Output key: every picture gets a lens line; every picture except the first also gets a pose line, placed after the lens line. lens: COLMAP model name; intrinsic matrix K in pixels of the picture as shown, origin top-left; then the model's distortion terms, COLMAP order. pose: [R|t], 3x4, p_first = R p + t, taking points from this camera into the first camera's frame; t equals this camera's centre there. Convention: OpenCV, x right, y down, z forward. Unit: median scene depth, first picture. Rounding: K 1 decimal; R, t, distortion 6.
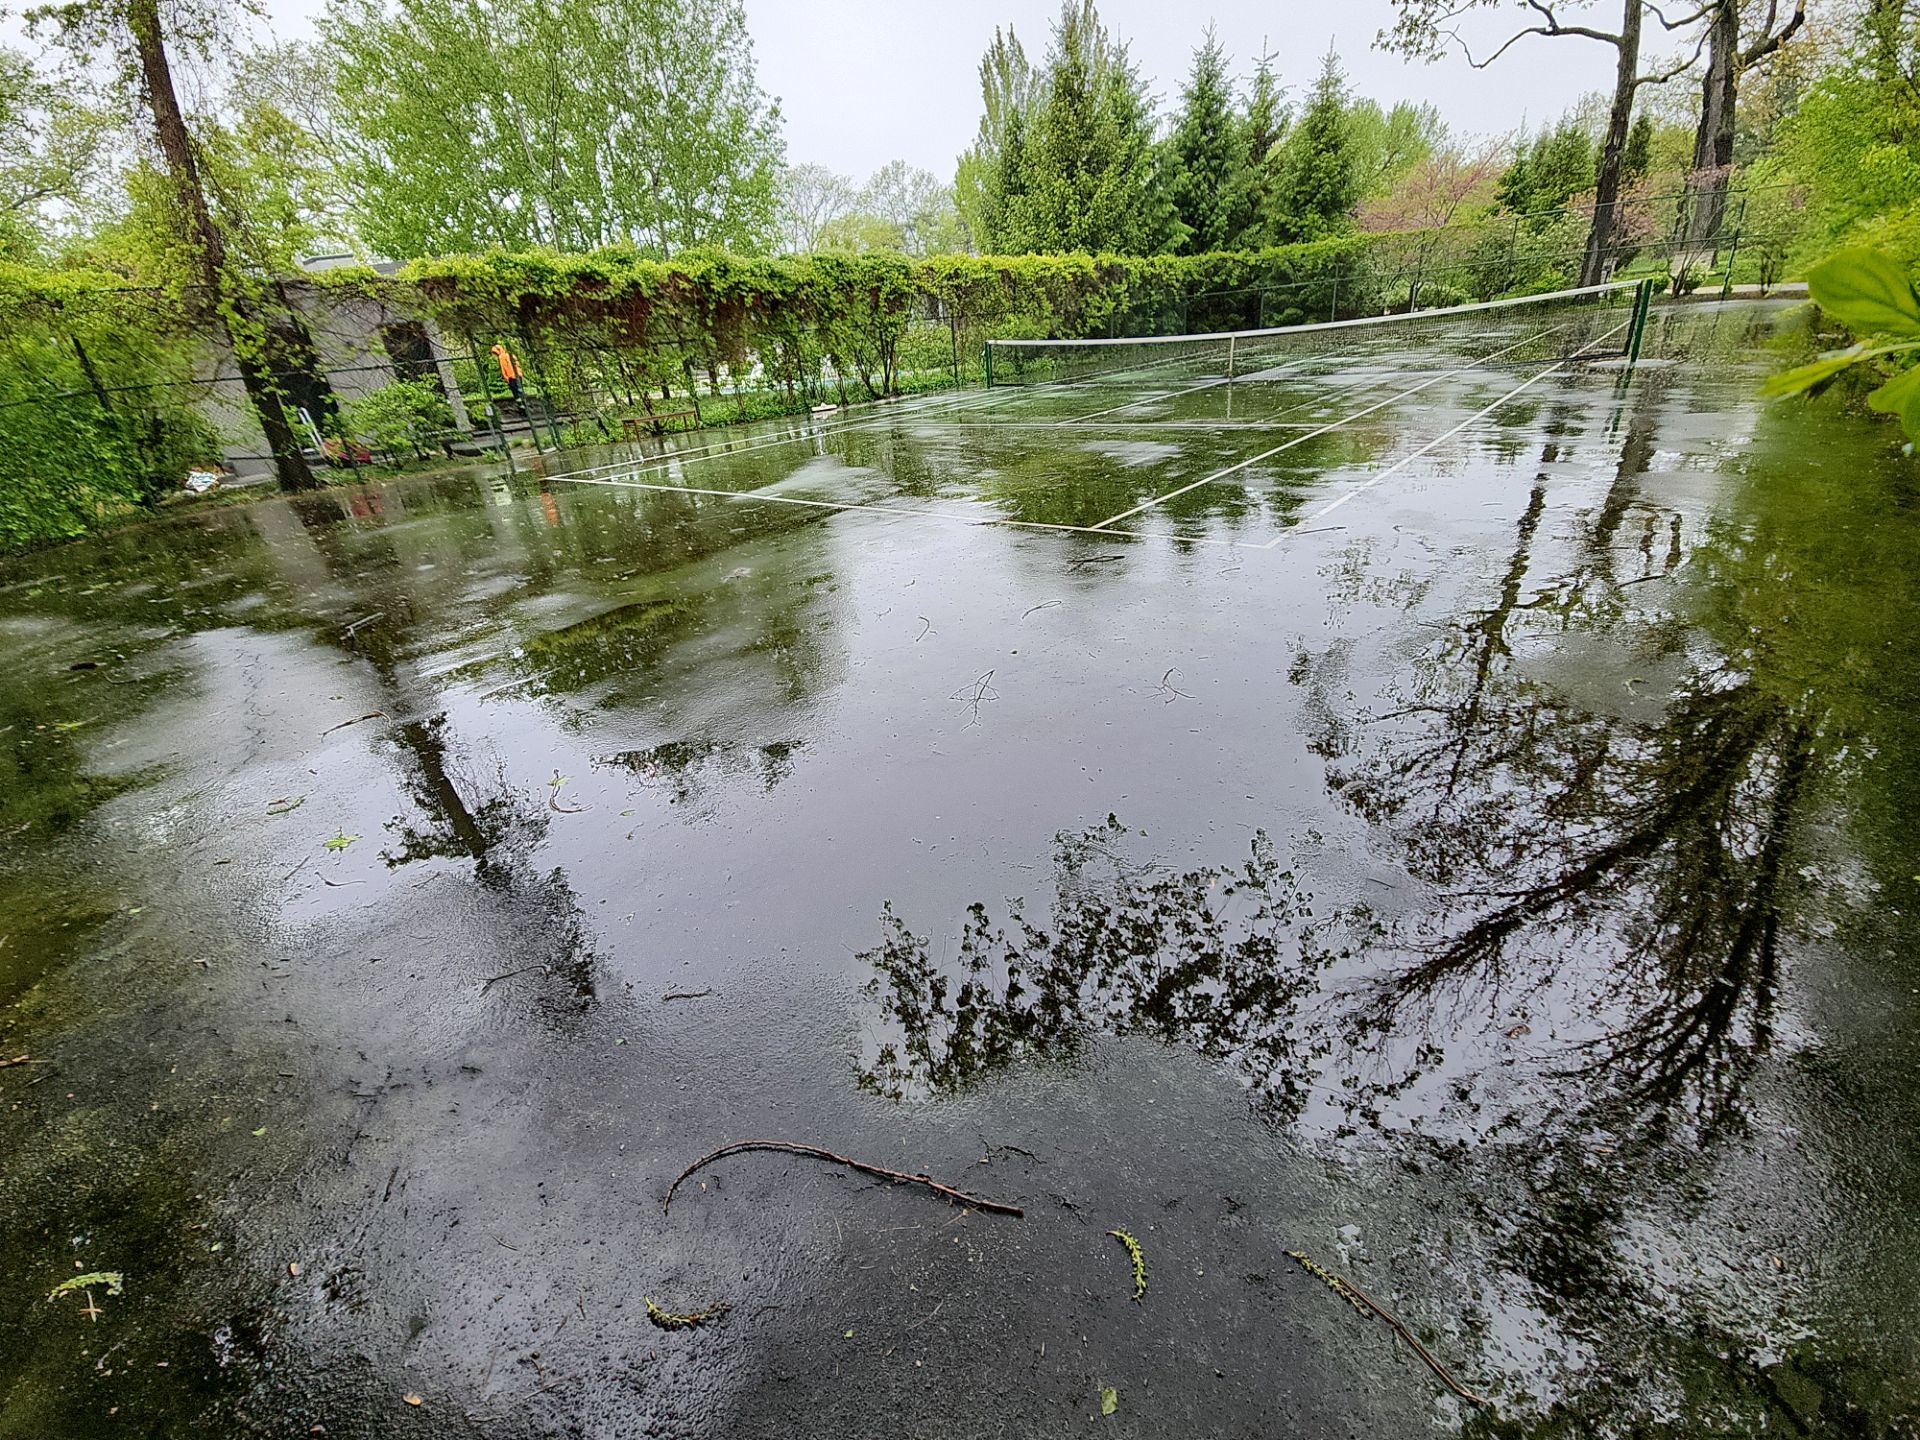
lens RADIAL K [[774.9, 0, 950.4], [0, 774.9, 697.7], [0, 0, 1]] dist [0.007268, -0.006579]
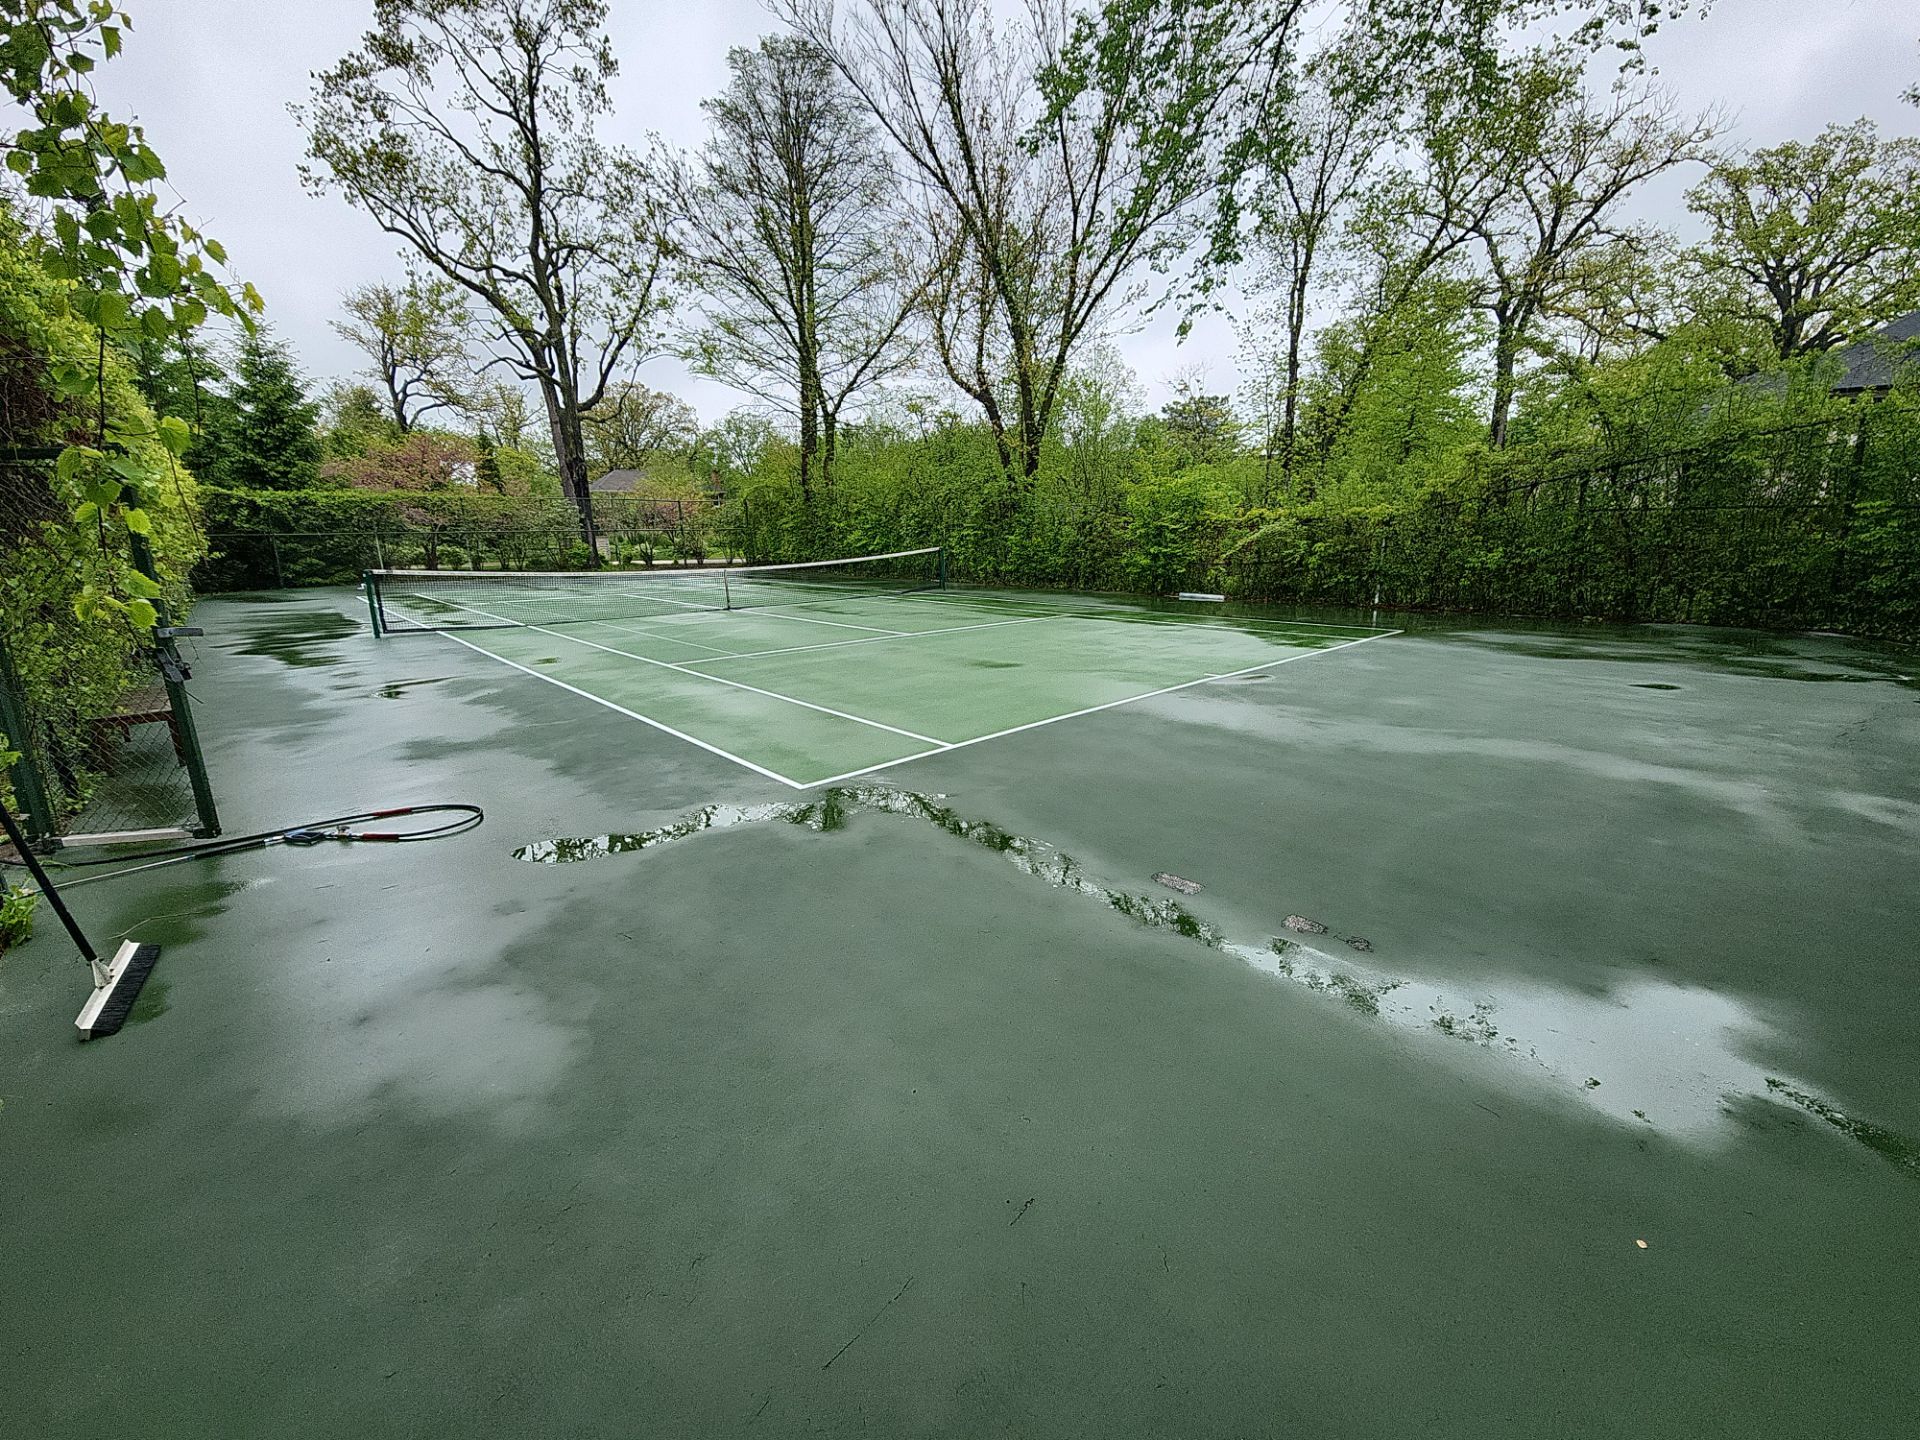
lens RADIAL K [[771.6, 0, 952.7], [0, 771.6, 727.4], [0, 0, 1]] dist [0.000847, -0.006455]
pose [[0.107378, -0.154175, 0.982191, -0.427398], [0.424604, 0.900390, 0.094915, -0.140482], [-0.898989, 0.406850, 0.162145, 0.373231]]
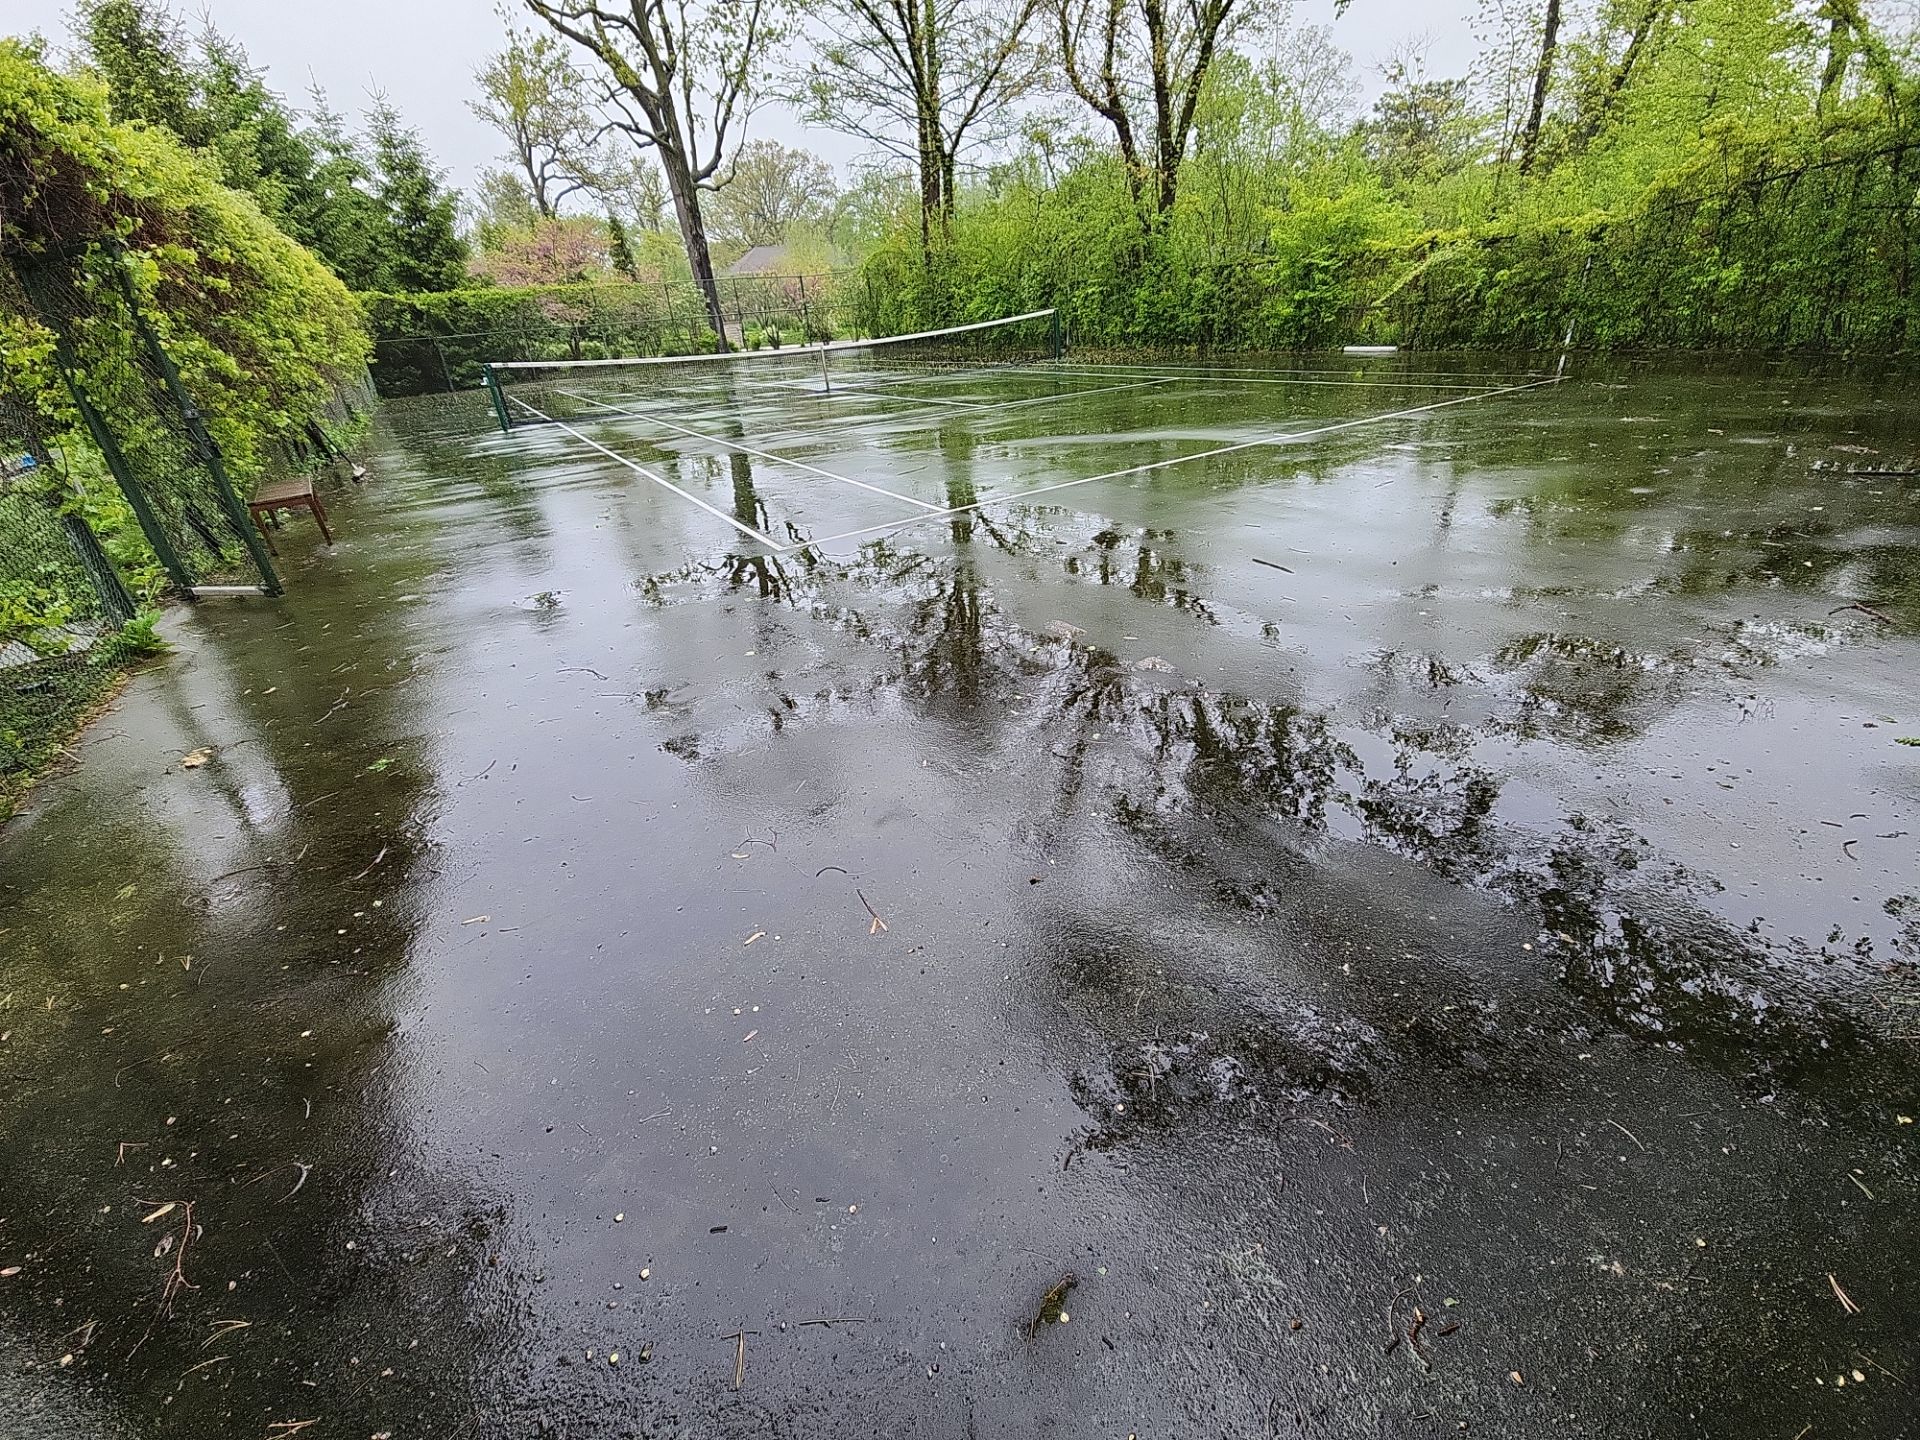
lens RADIAL K [[758.4, 0, 960.0], [0, 758.4, 720.0], [0, 0, 1]] dist [0.014546, -0.010892]
pose [[0.290104, -0.390061, 0.873894, -0.427168], [0.448541, 0.862073, 0.235884, -0.111153], [-0.845370, 0.323546, 0.425050, 0.331326]]
